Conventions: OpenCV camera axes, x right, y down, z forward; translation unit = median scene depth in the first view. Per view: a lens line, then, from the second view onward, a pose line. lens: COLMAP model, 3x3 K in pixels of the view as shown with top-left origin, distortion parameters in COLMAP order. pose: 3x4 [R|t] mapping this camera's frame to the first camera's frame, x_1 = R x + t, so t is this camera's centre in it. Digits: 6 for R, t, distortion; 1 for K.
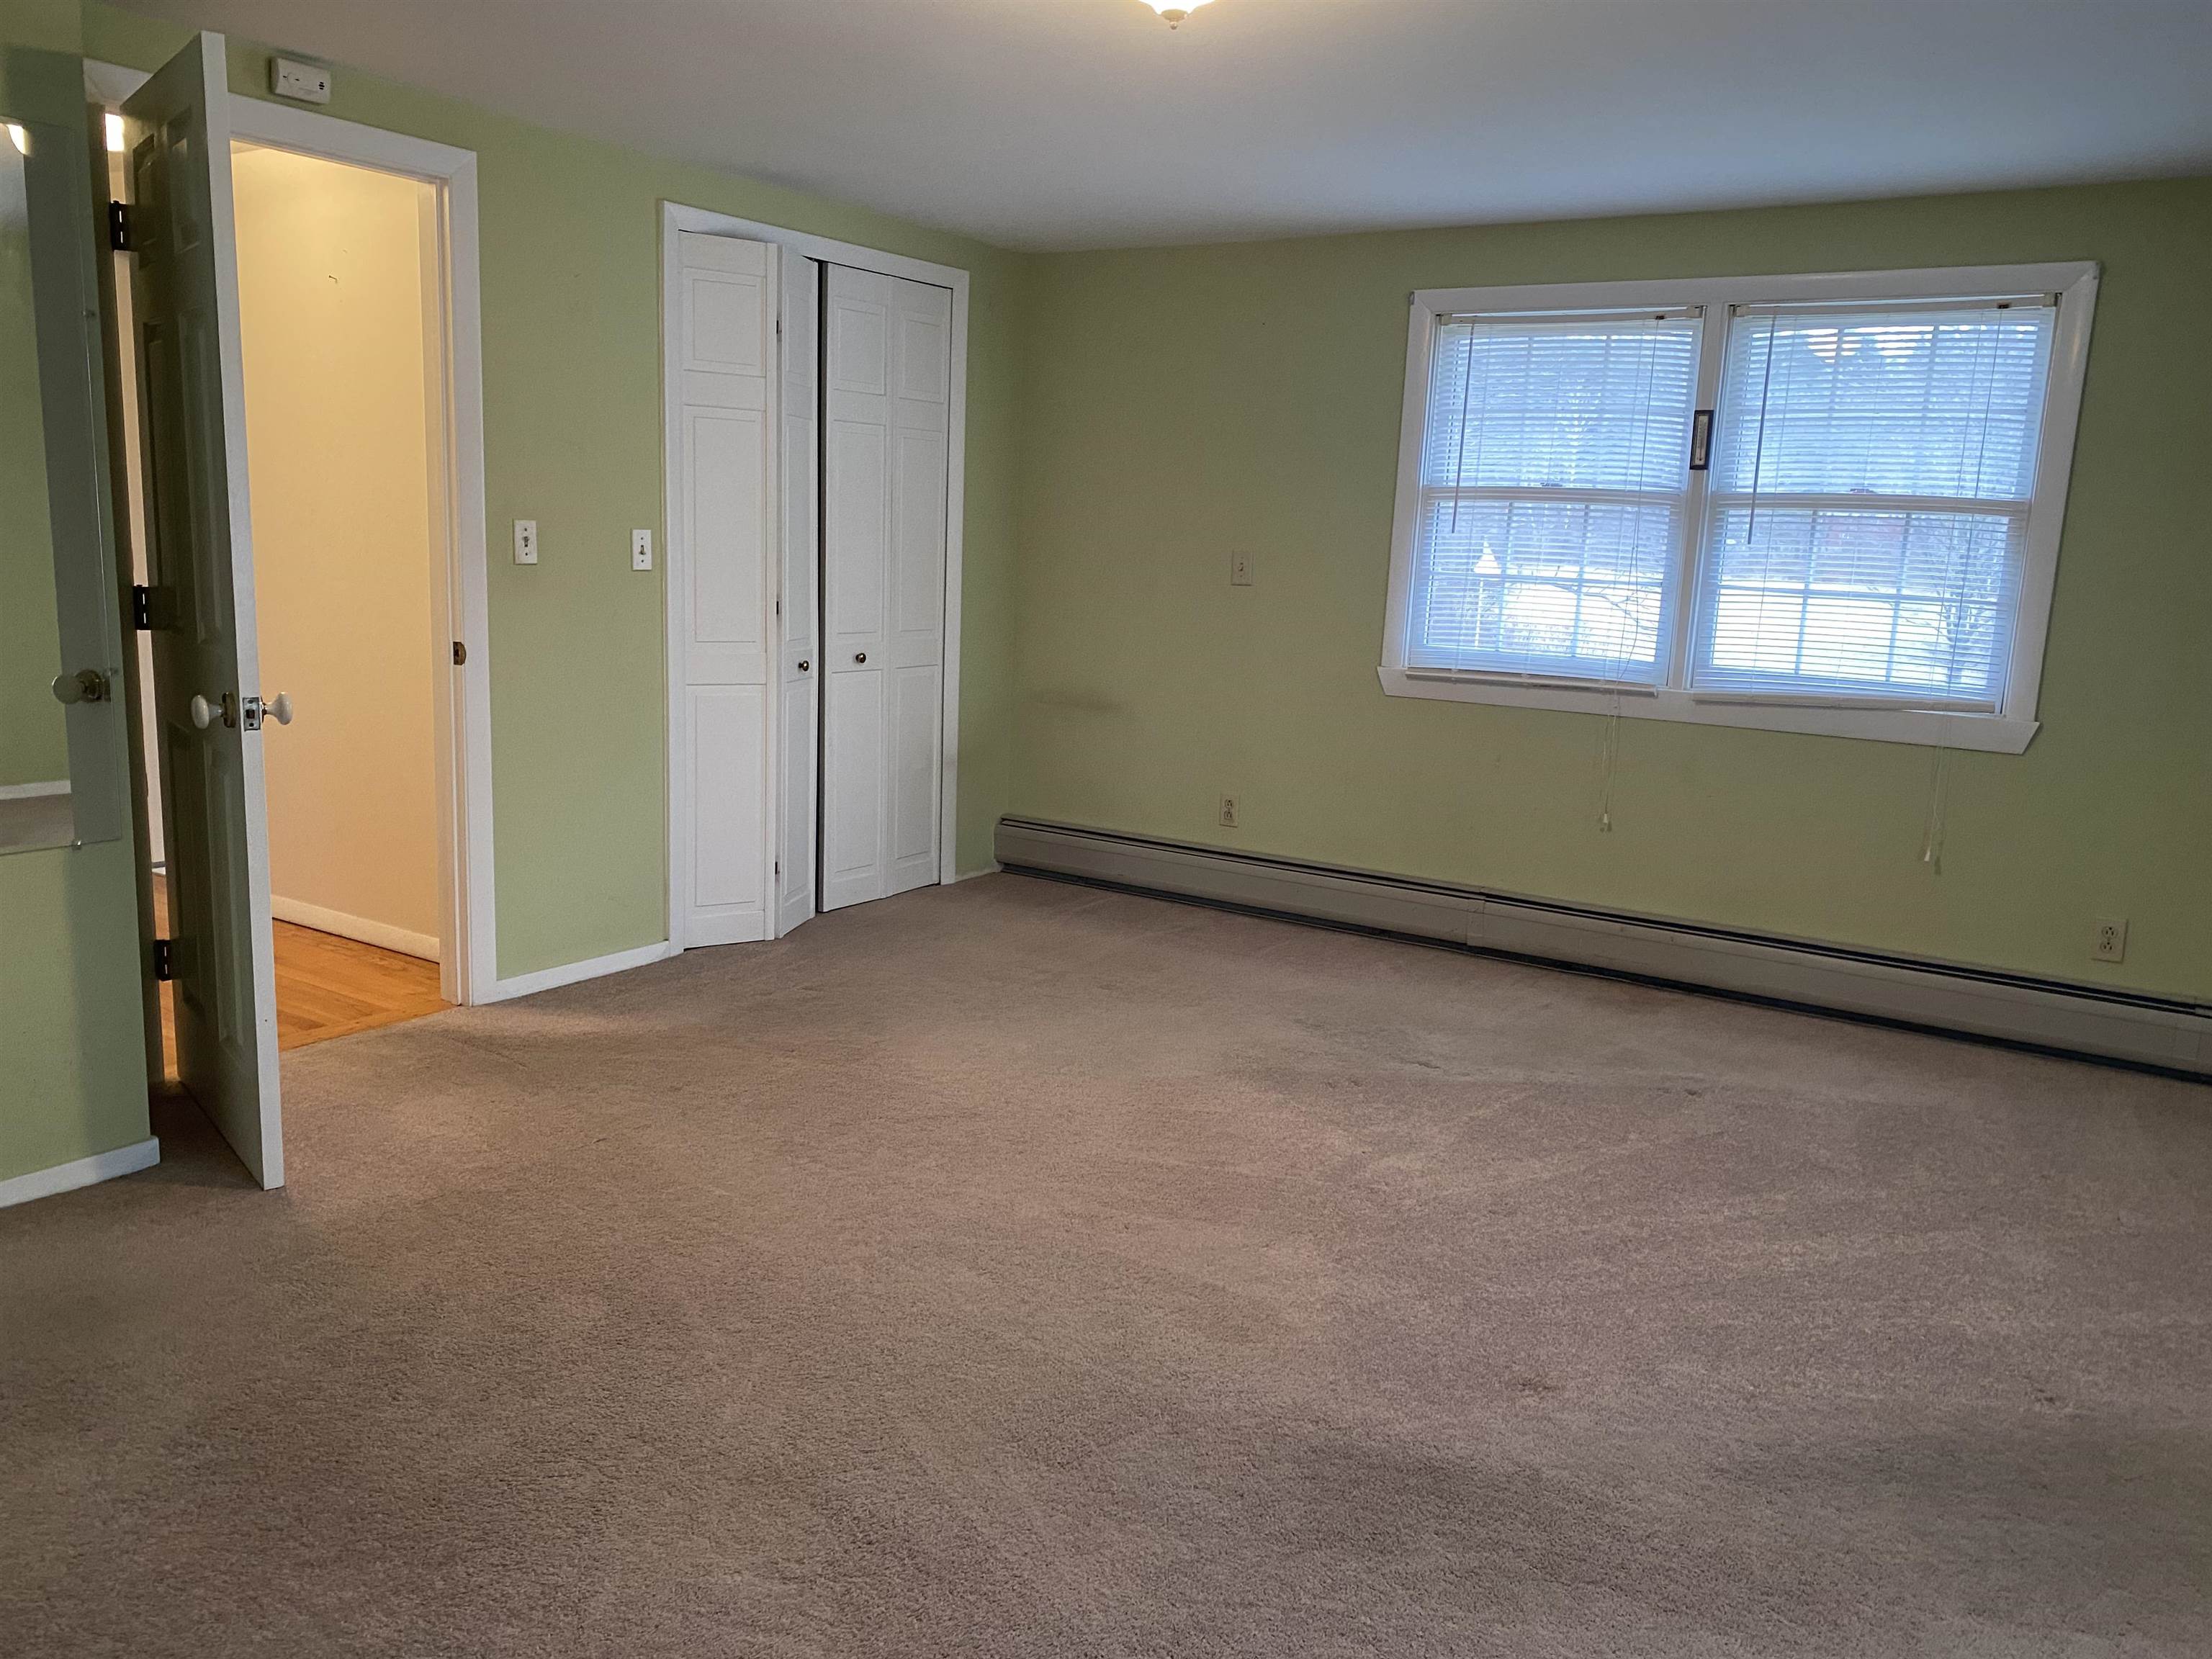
lens RADIAL K [[1691.9, 0, 1104.4], [0, 1691.9, 831.0], [0, 0, 1]] dist [0.051302, -0.036425]
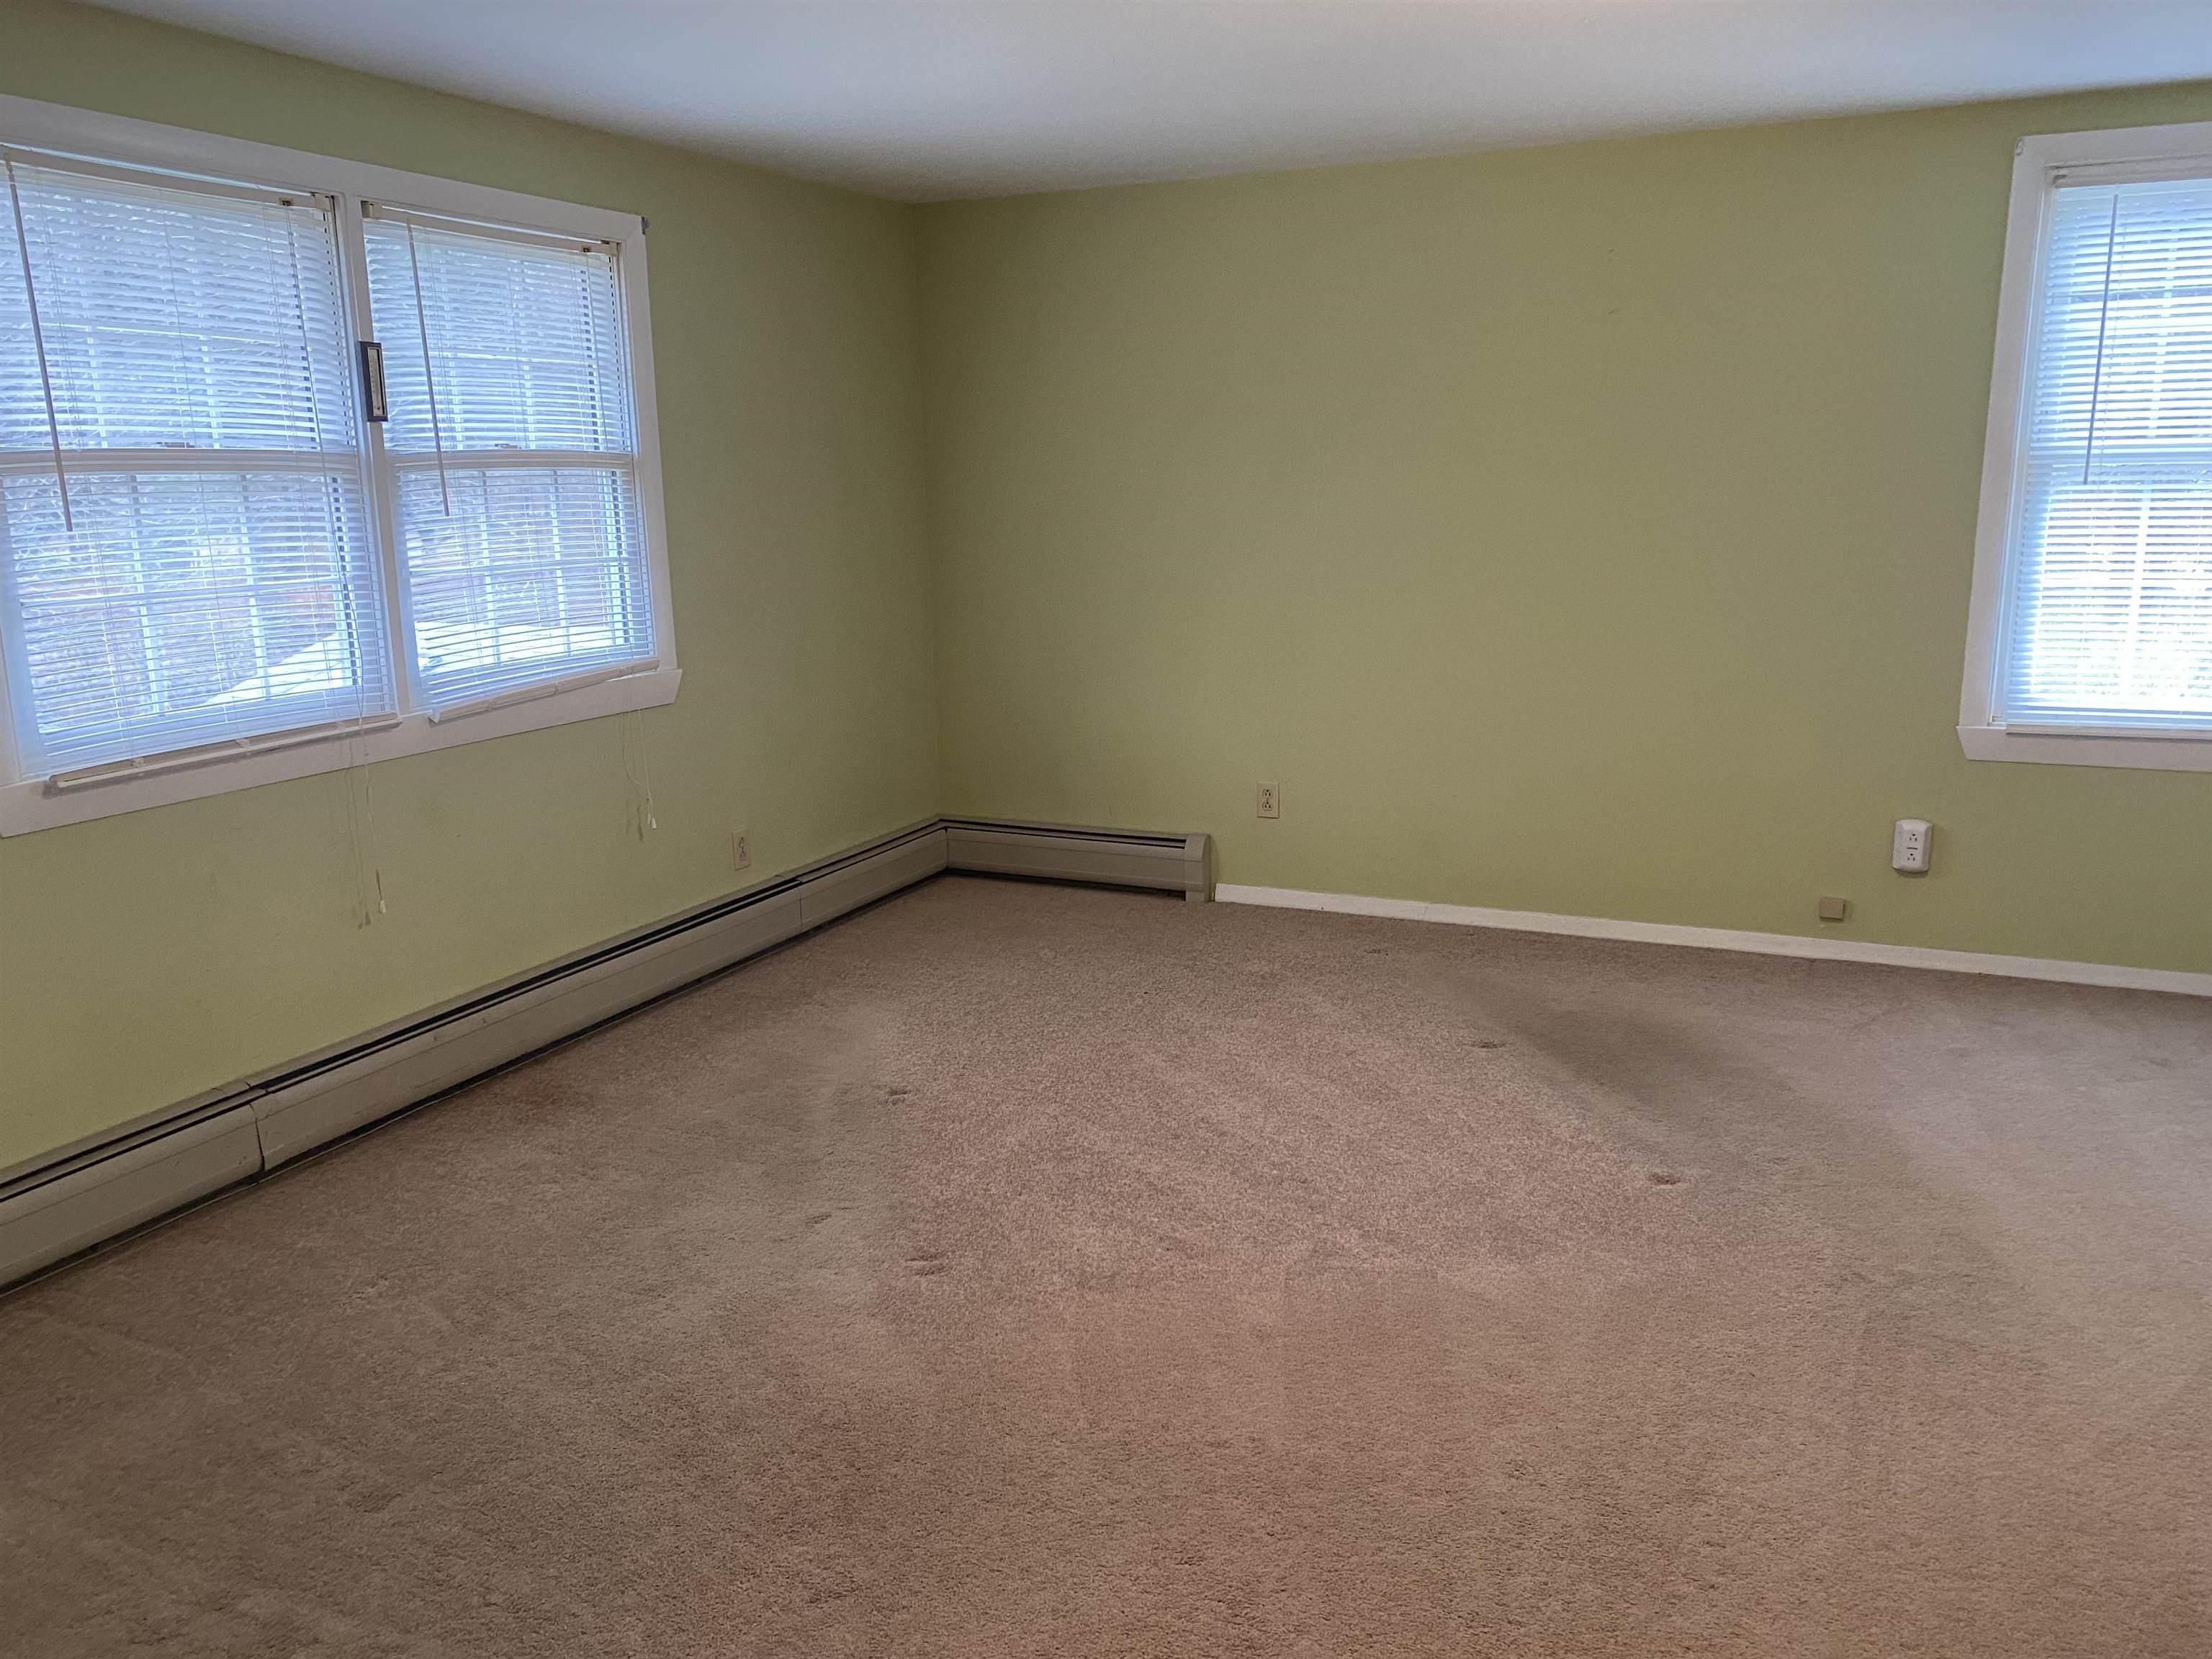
lens RADIAL K [[1691.9, 0, 1104.7], [0, 1691.9, 824.8], [0, 0, 1]] dist [0.051302, -0.036425]
pose [[-0.126355, -0.238612, 0.962860, -0.461908], [0.204892, 0.943431, 0.260685, -0.176906], [-0.970594, 0.230222, -0.070318, 0.792484]]
